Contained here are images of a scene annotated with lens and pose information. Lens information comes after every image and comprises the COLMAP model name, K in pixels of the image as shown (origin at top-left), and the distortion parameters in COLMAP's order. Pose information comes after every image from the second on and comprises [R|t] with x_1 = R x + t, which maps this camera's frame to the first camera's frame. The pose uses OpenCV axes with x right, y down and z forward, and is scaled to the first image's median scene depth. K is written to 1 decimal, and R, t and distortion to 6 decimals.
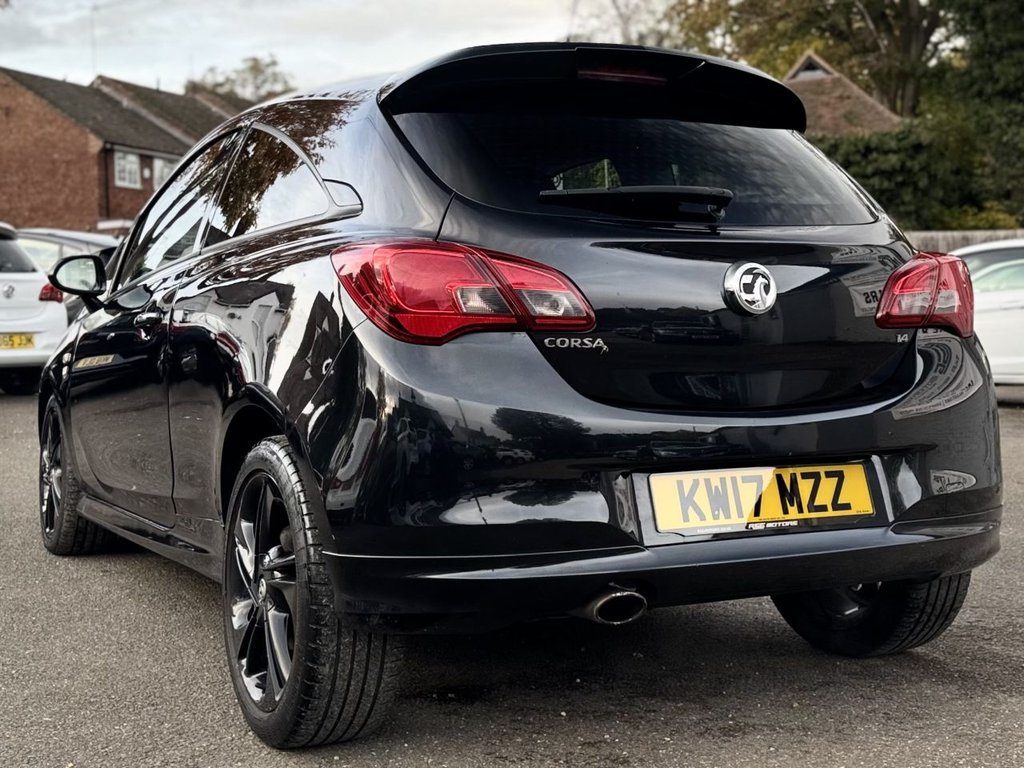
lens RADIAL K [[1348.2, 0, 485.8], [0, 1348.2, 268.4], [0, 0, 1]] dist [0.181053, -0.394169]
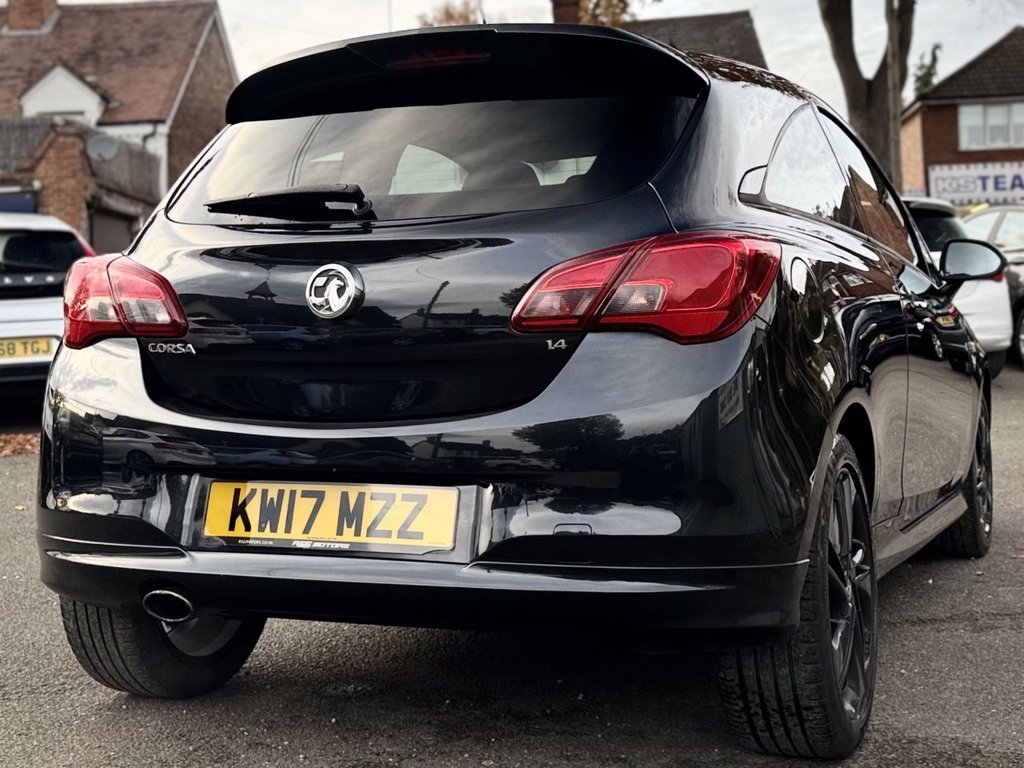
lens RADIAL K [[1485.2, 0, 492.2], [0, 1485.2, 244.8], [0, 0, 1]] dist [0.211620, -0.460961]
pose [[0.643072, -0.036170, -0.764951, 1.060683], [0.043592, 0.998993, -0.010589, -0.001478], [0.764564, -0.026536, 0.644001, 0.425599]]
